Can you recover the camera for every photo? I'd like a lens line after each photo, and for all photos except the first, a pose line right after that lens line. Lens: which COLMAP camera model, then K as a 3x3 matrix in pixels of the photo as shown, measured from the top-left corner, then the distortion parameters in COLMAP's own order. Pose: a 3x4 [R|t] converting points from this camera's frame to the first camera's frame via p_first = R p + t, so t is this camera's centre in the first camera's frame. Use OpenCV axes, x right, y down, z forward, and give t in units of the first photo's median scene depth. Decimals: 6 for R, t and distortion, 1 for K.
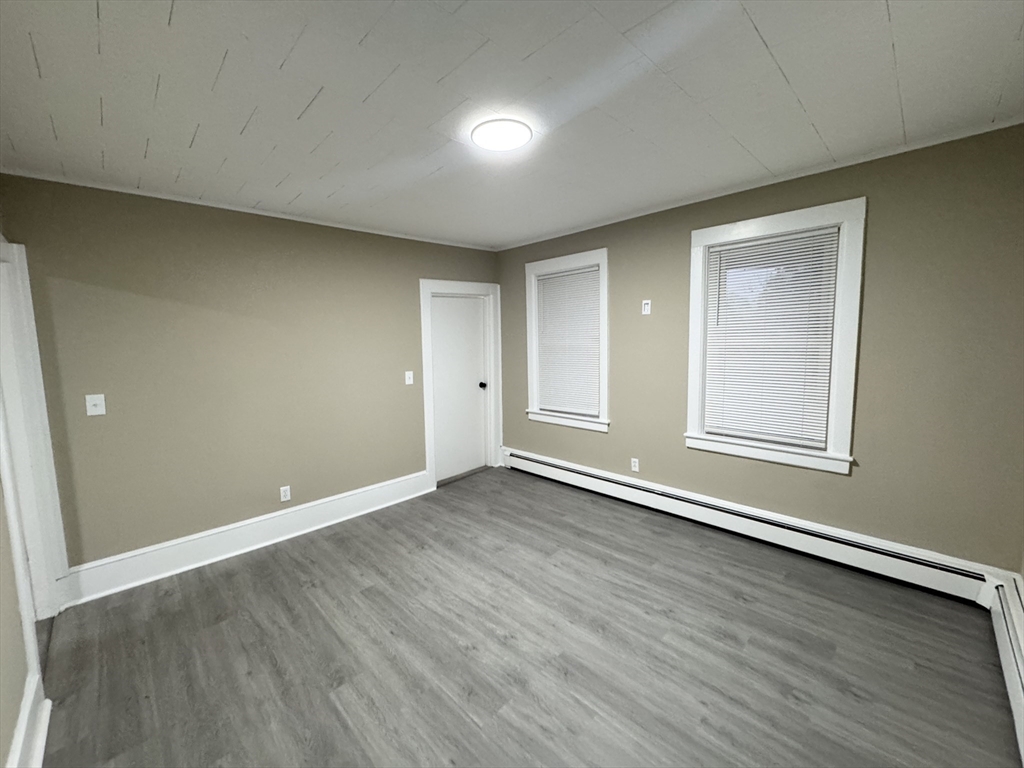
lens RADIAL K [[408.9, 0, 510.7], [0, 408.9, 381.9], [0, 0, 1]] dist [0.000761, 0.000345]
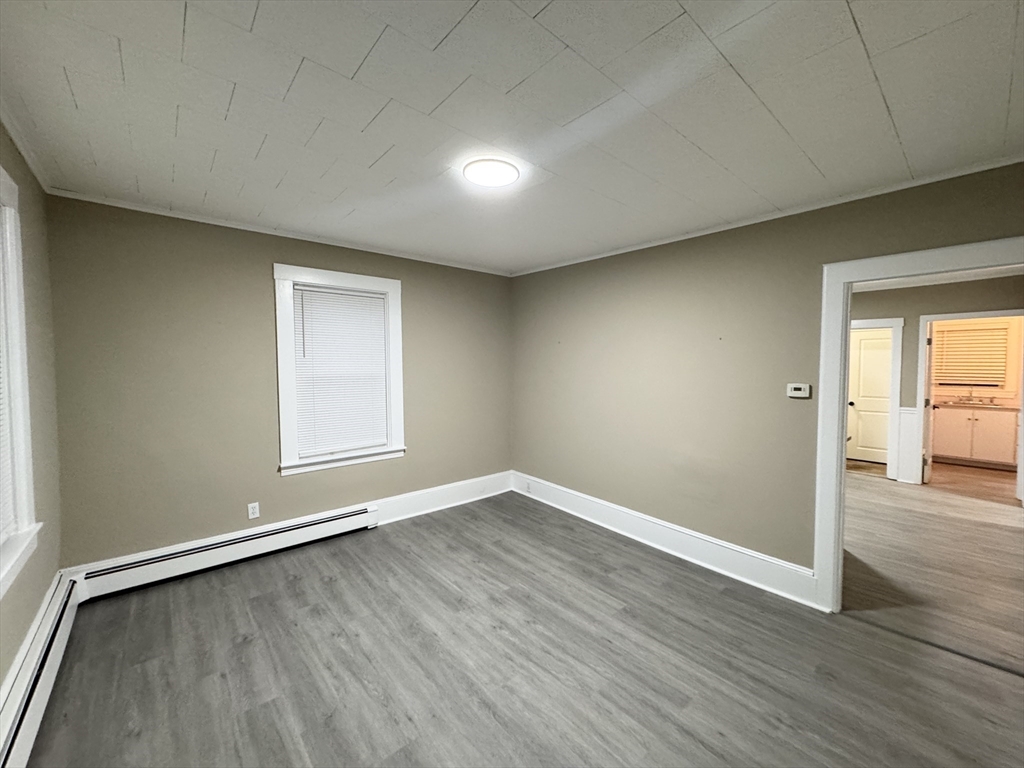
lens RADIAL K [[408.9, 0, 510.7], [0, 408.9, 381.9], [0, 0, 1]] dist [0.000761, 0.000345]
pose [[-0.997850, 0.017614, 0.063126, -0.115272], [0.026713, 0.988876, 0.146322, -0.186494], [-0.059846, 0.147694, -0.987221, 1.896403]]
